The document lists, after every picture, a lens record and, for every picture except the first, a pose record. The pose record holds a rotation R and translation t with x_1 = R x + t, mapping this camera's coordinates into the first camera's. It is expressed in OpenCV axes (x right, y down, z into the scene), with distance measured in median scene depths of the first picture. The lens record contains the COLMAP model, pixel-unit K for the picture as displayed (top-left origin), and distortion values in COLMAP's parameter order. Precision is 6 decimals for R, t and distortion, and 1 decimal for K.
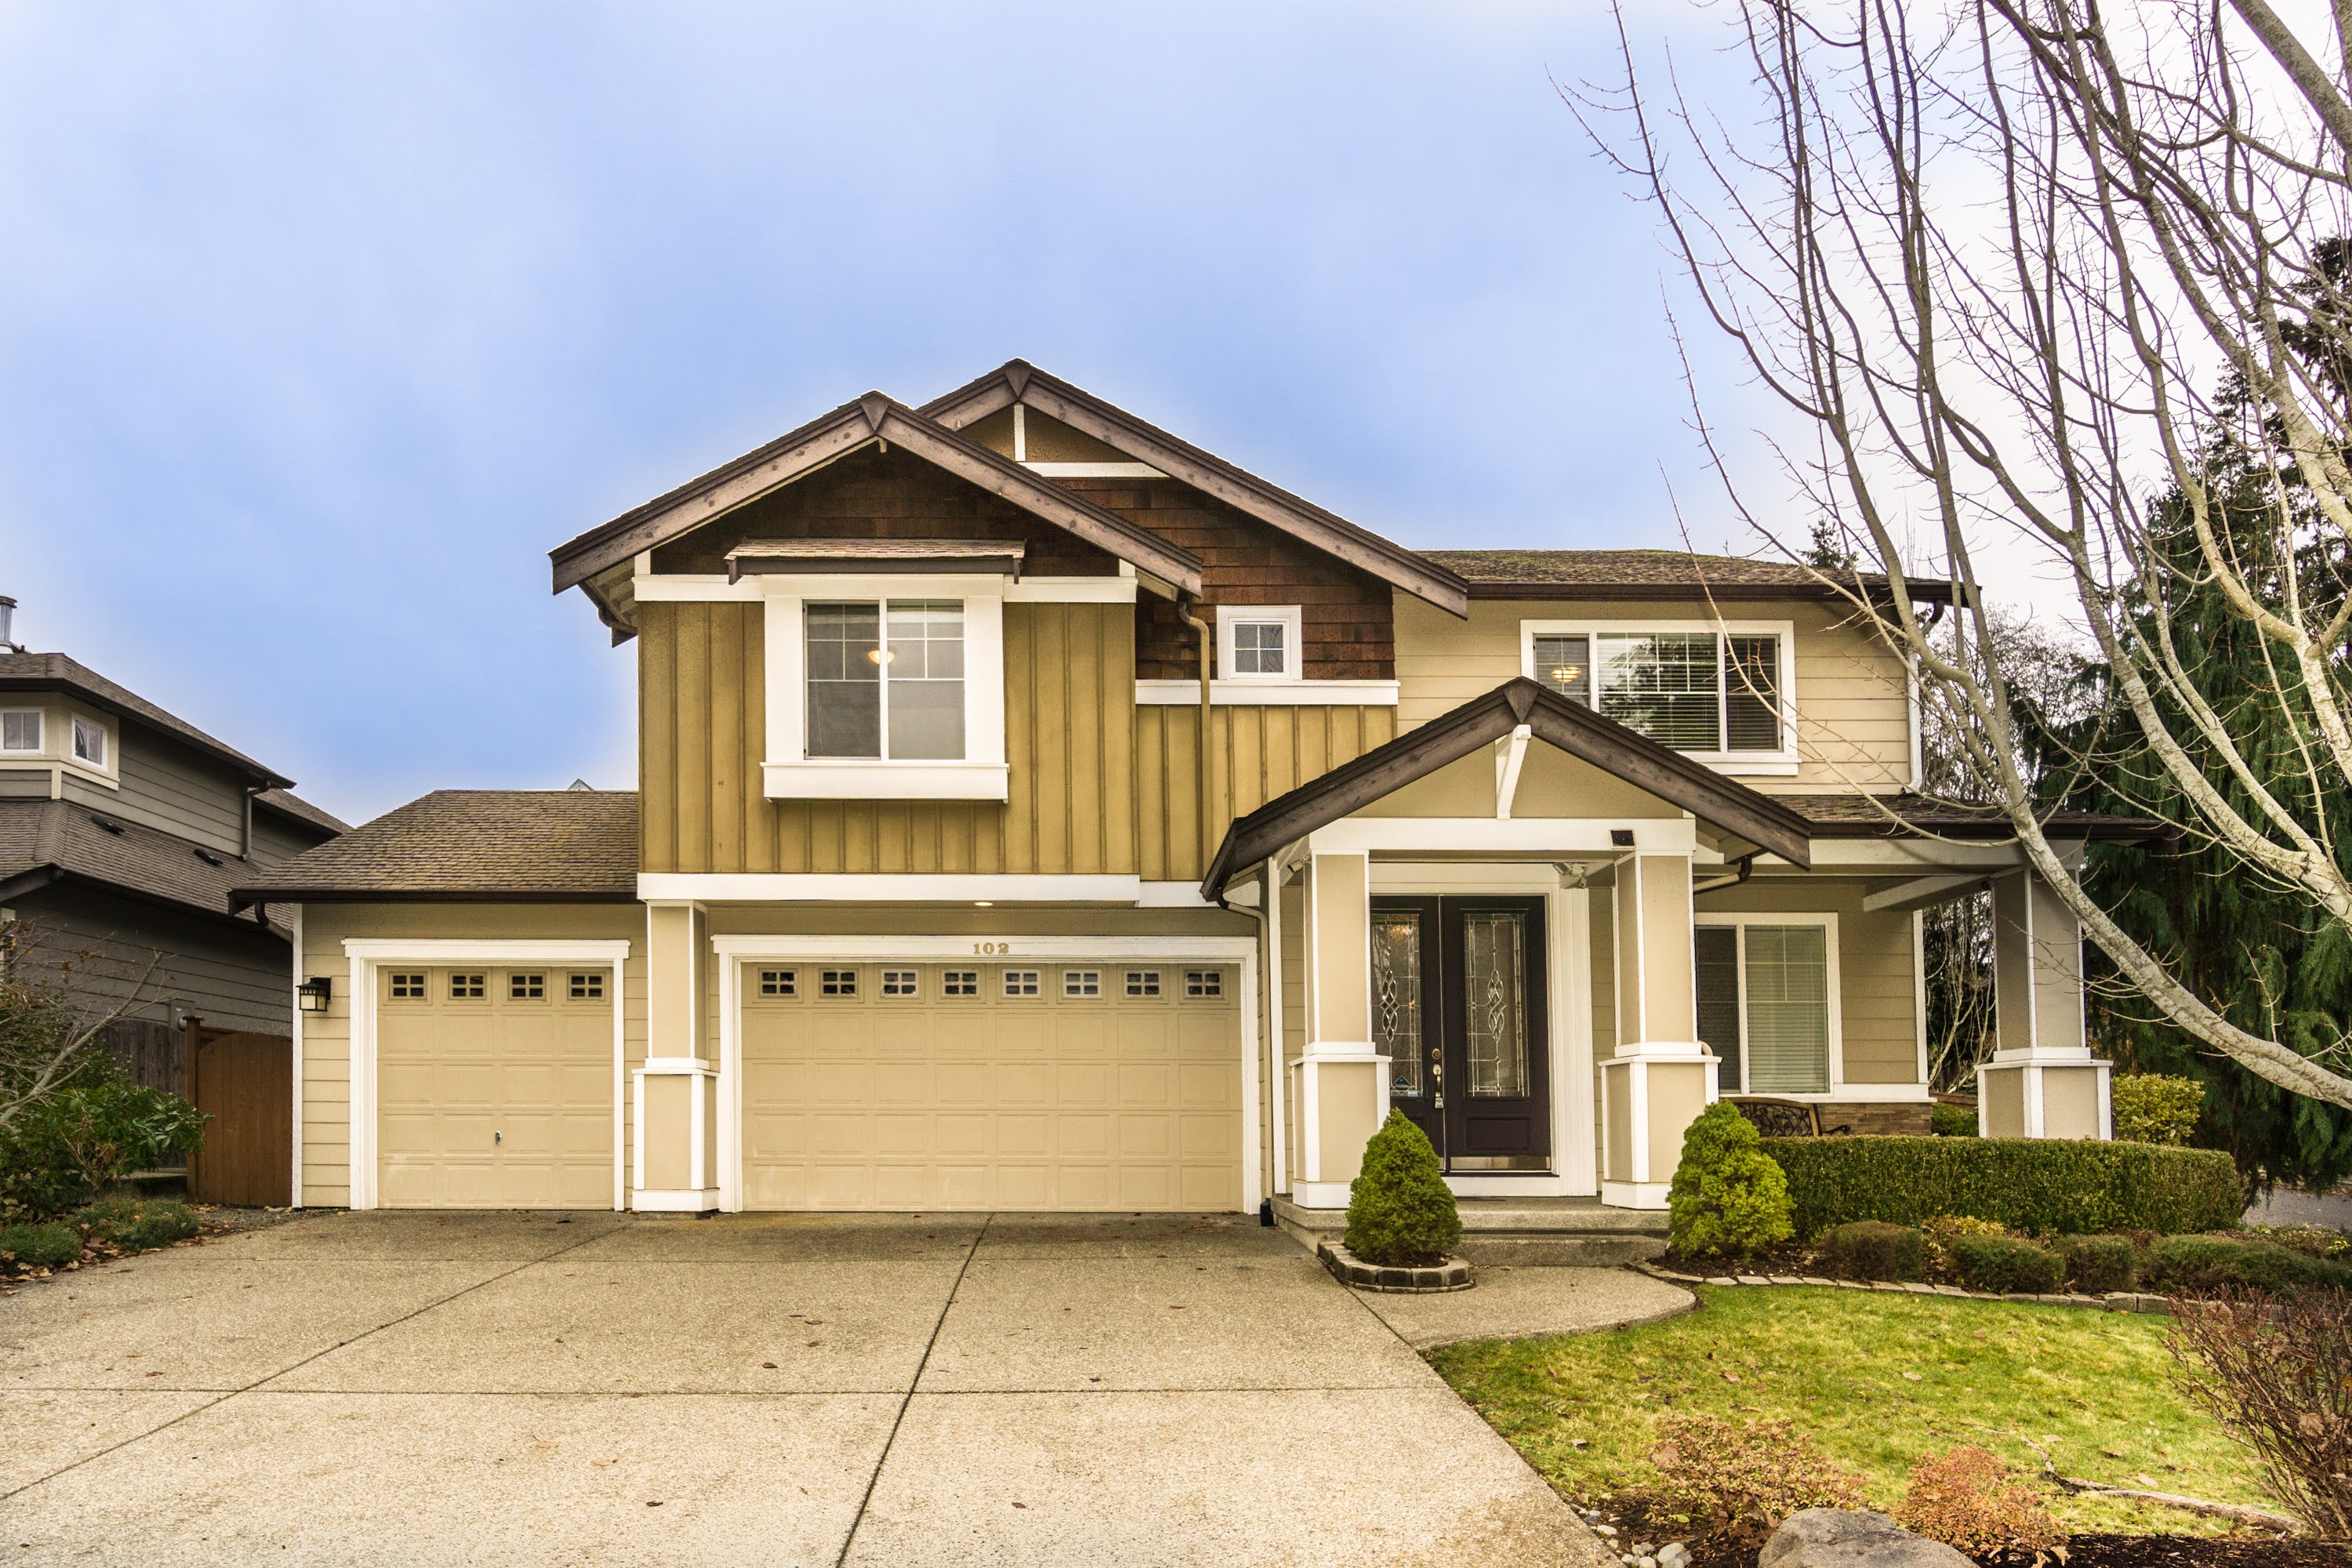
lens RADIAL K [[1269.3, 0, 1175.6], [0, 1269.3, 1002.9], [0, 0, 1]] dist [0.002756, -0.001516]
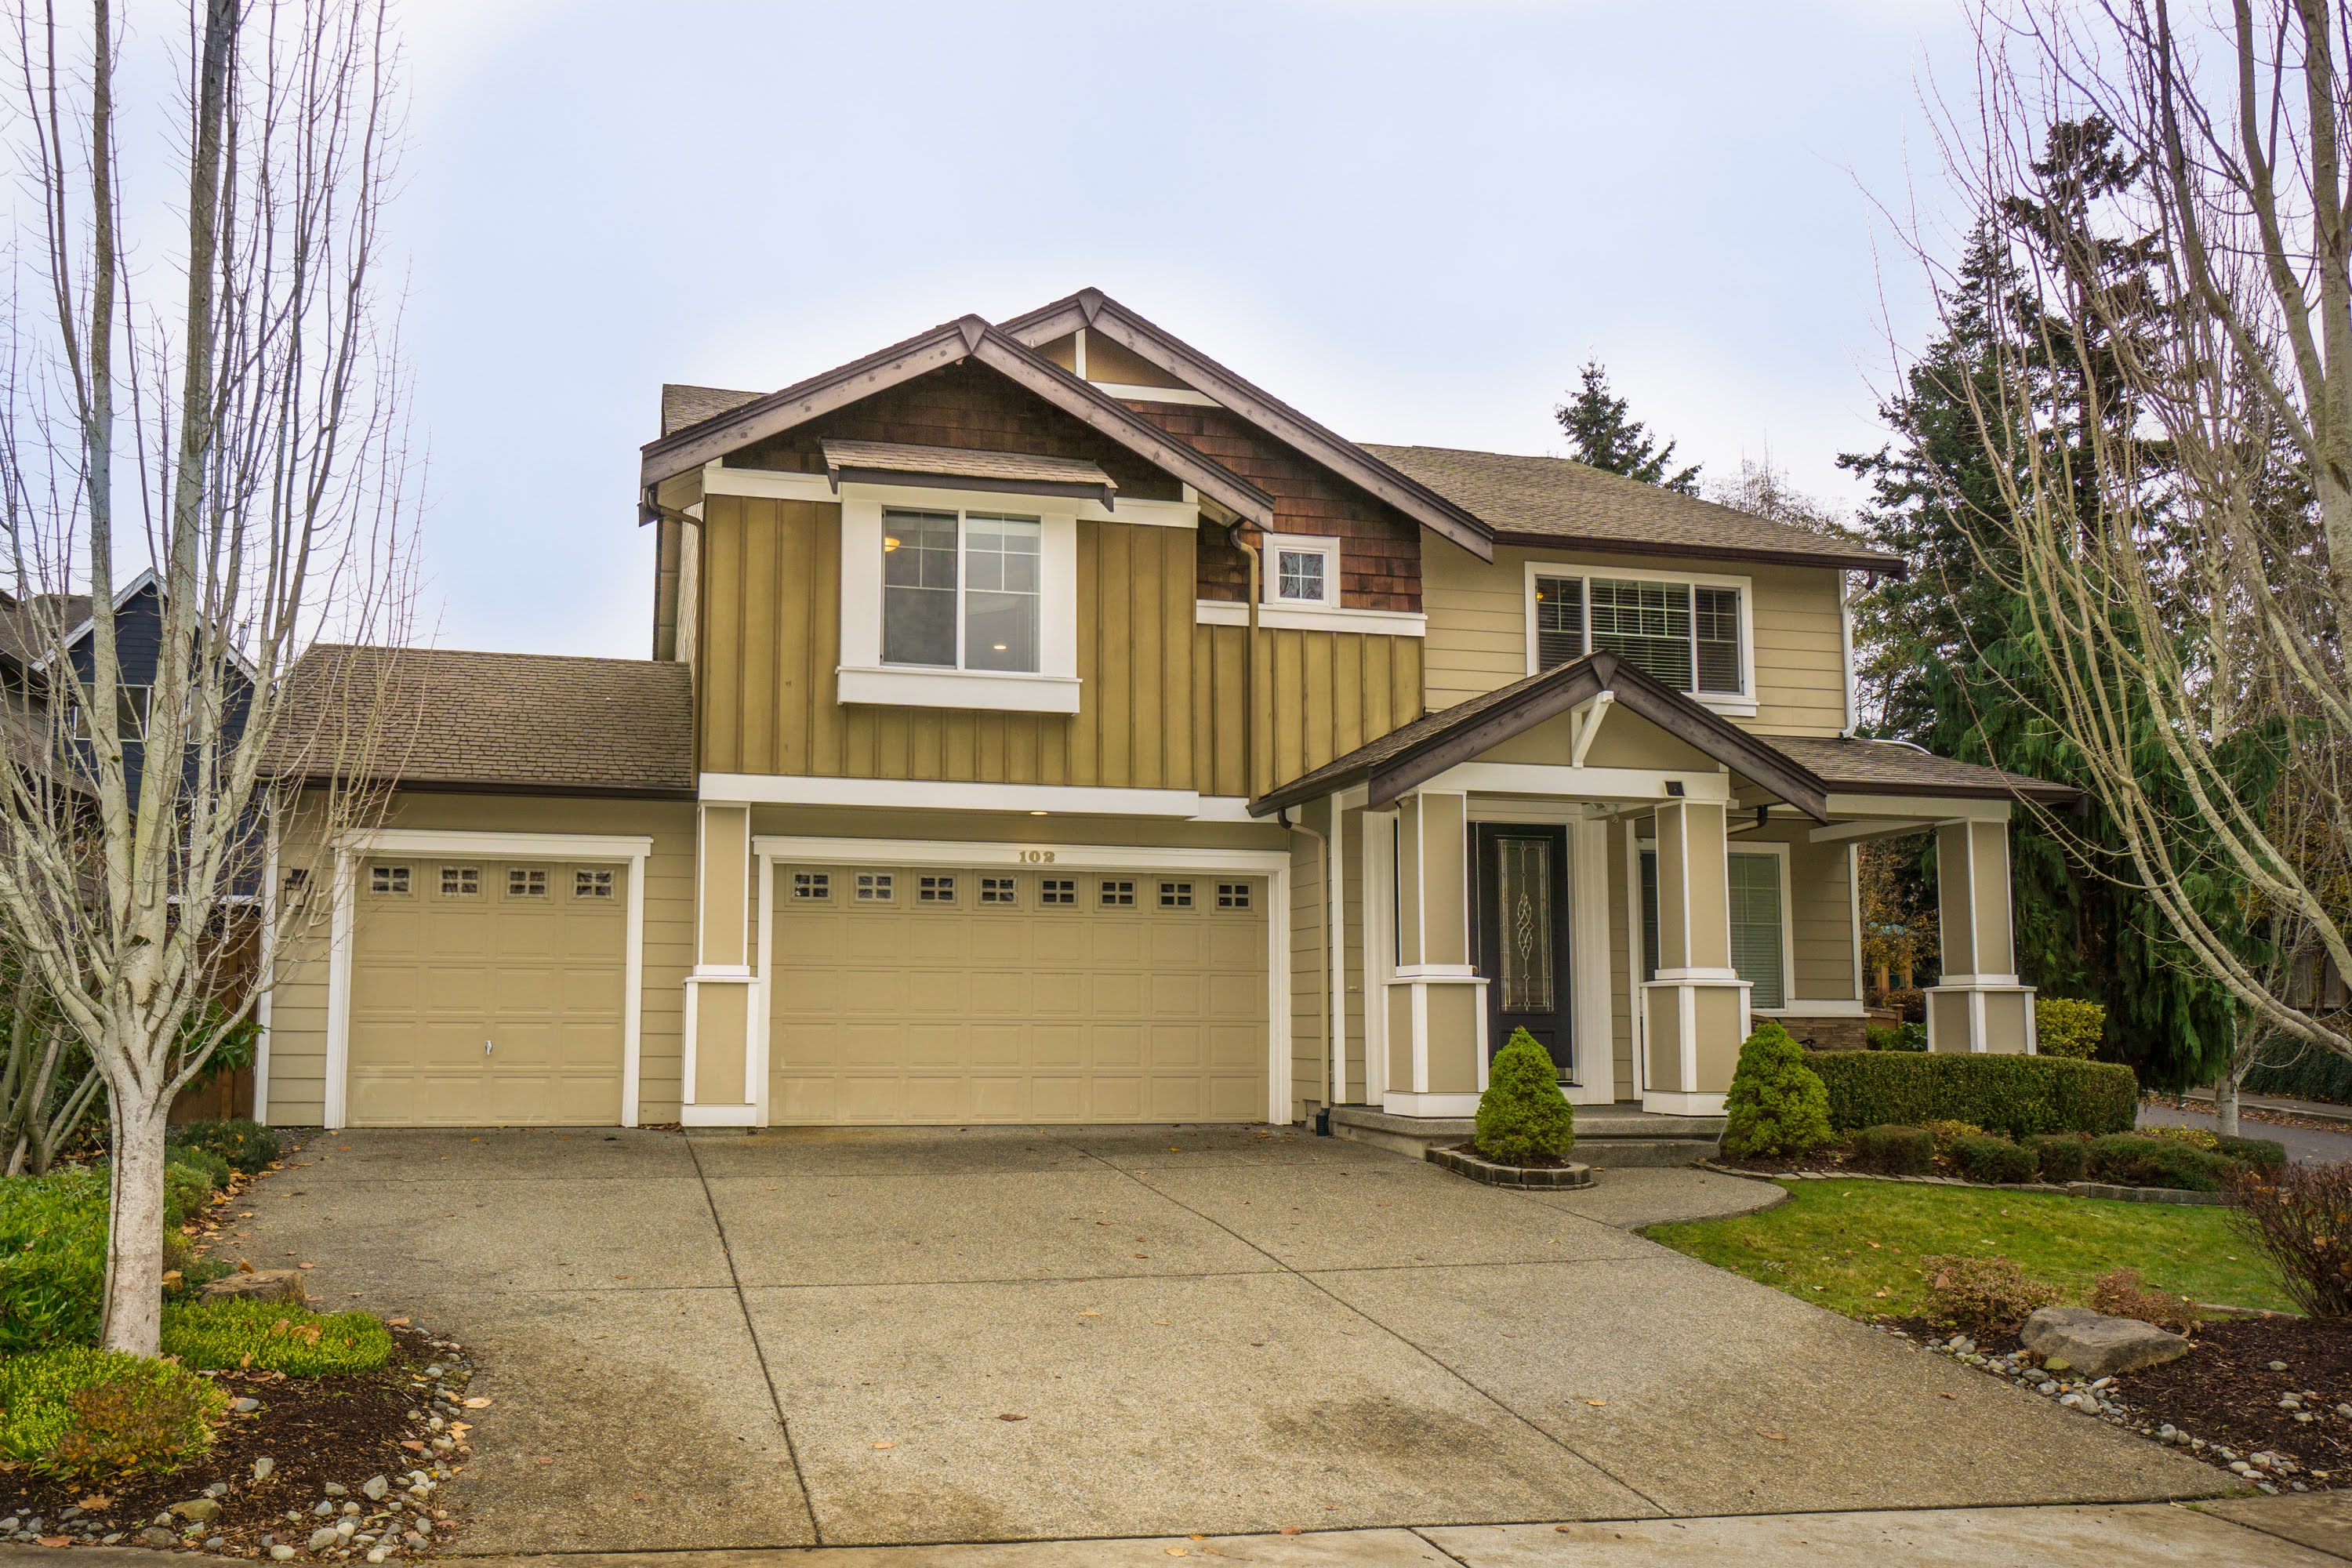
lens RADIAL K [[1528.3, 0, 1176.0], [0, 1528.3, 784.0], [0, 0, 1]] dist [-0.003990, 0.032493]
pose [[0.977759, 0.037323, 0.206382, -0.306096], [-0.025523, 0.997899, -0.059545, -0.033203], [-0.208171, 0.052953, 0.976658, -0.208378]]
